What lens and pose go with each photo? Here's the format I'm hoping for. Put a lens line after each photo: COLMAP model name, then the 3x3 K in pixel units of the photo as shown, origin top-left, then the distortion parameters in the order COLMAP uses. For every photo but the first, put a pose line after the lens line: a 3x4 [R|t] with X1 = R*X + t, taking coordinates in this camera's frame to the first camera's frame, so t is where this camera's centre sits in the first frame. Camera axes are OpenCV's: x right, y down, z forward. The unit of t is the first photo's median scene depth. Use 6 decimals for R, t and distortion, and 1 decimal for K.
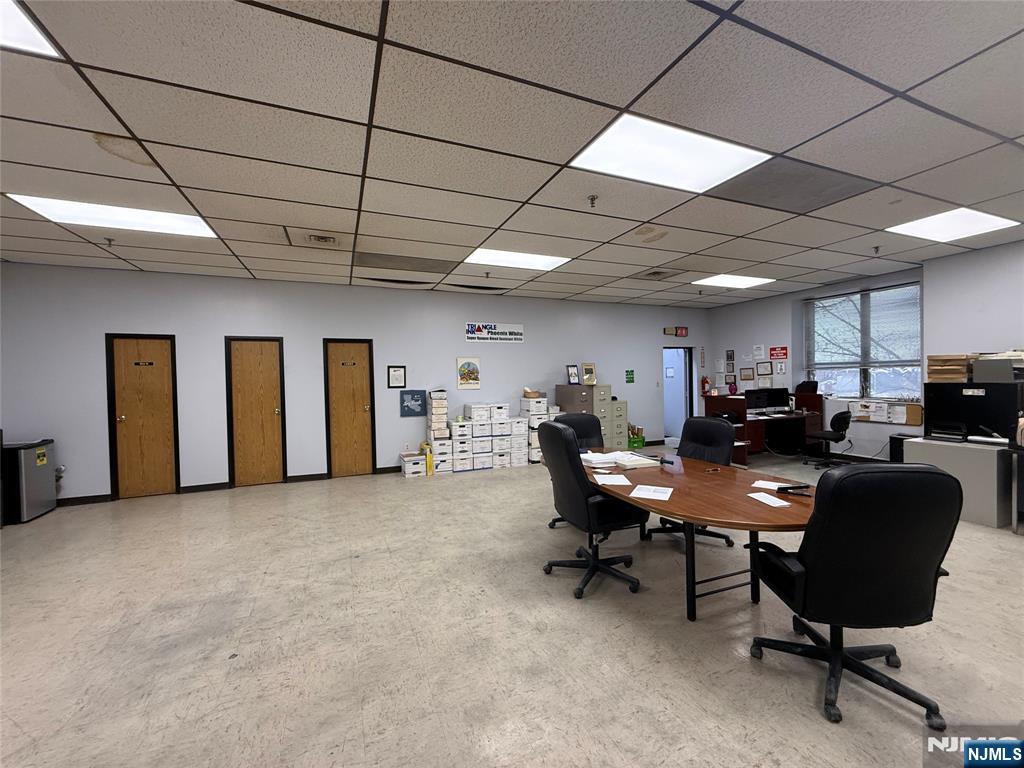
lens RADIAL K [[407.6, 0, 510.0], [0, 407.6, 382.6], [0, 0, 1]] dist [-0.000832, 0.000590]
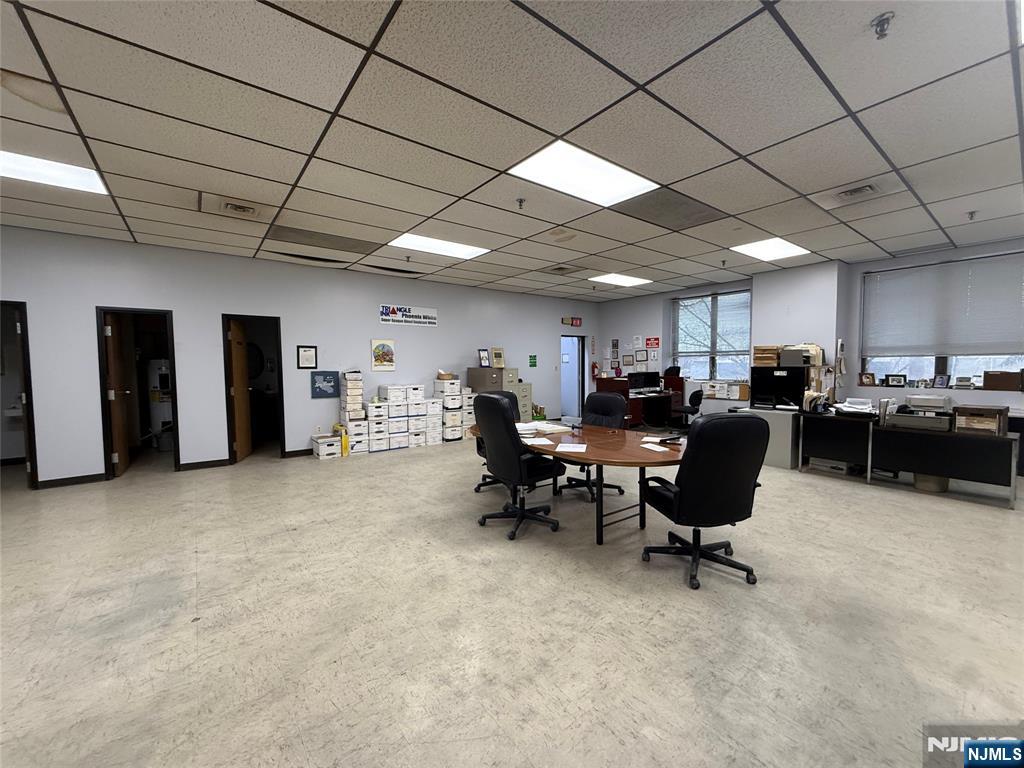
lens RADIAL K [[407.6, 0, 510.0], [0, 407.6, 382.6], [0, 0, 1]] dist [-0.000832, 0.000590]
pose [[0.966549, -0.000229, 0.256482, -0.077024], [-0.007927, 0.999495, 0.030765, 0.015977], [-0.256360, -0.031769, 0.966059, -0.076244]]
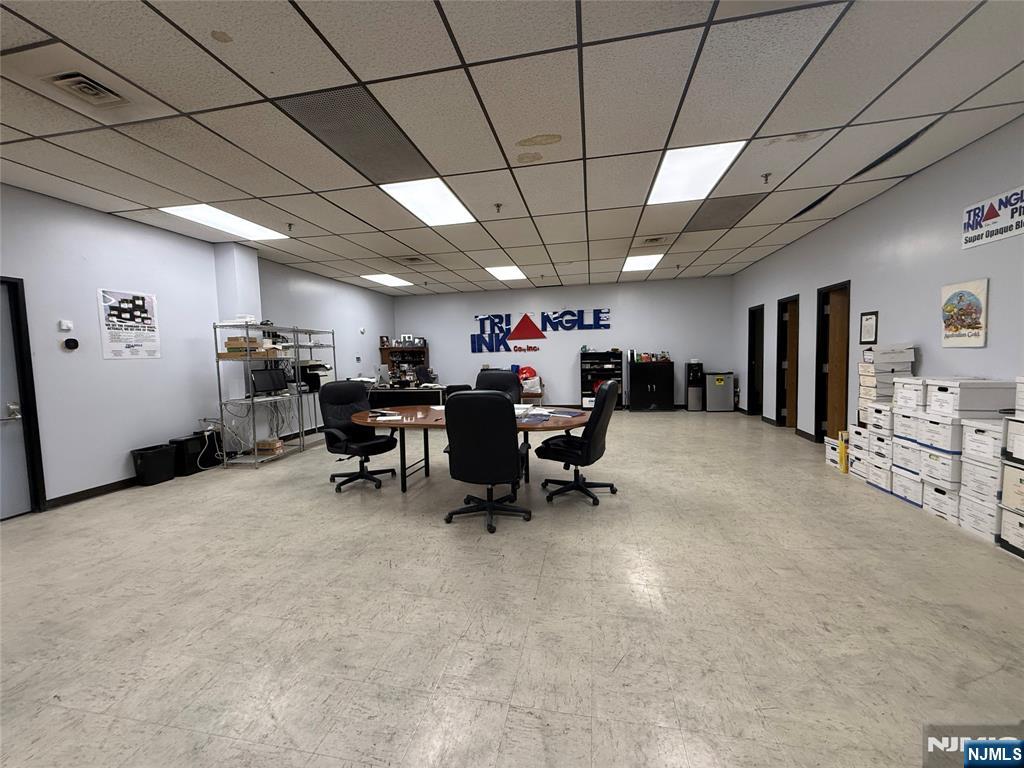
lens RADIAL K [[407.6, 0, 510.0], [0, 407.6, 382.6], [0, 0, 1]] dist [-0.000832, 0.000590]
pose [[-0.560882, 0.088250, -0.823179, 0.831397], [0.026254, 0.995698, 0.088857, 0.000961], [0.827479, 0.028227, -0.560786, 1.127593]]
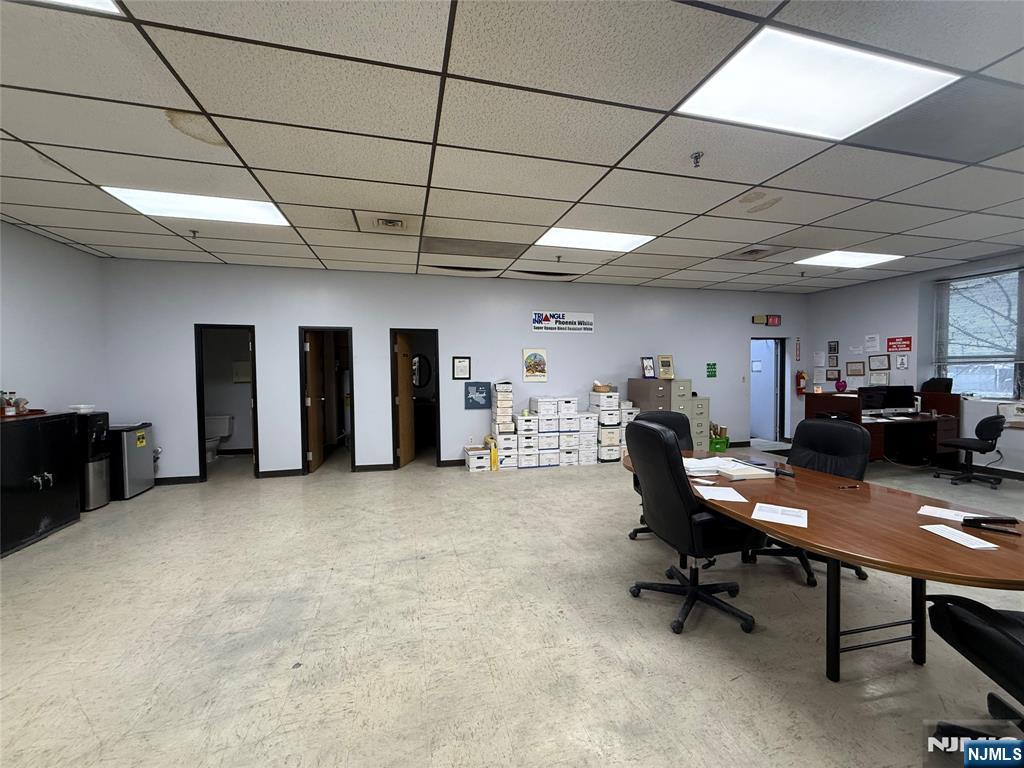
lens RADIAL K [[407.6, 0, 510.0], [0, 407.6, 382.6], [0, 0, 1]] dist [-0.000832, 0.000590]
pose [[0.989889, 0.014770, -0.141074, -0.033031], [-0.012191, 0.999743, 0.019128, 0.000891], [0.141321, -0.017214, 0.989814, 0.068820]]
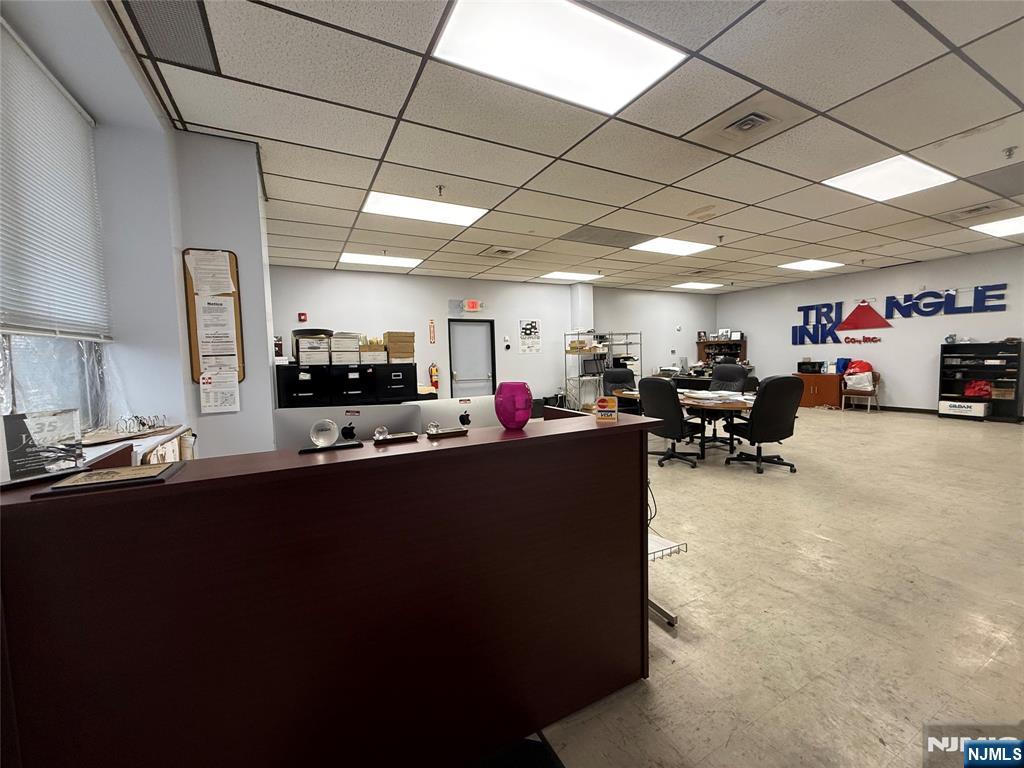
lens RADIAL K [[407.6, 0, 510.0], [0, 407.6, 382.6], [0, 0, 1]] dist [-0.000832, 0.000590]
pose [[-0.995415, 0.053421, -0.079338, 0.787984], [0.046834, 0.995475, 0.082685, -0.017620], [0.083396, 0.078591, -0.993413, 1.683803]]
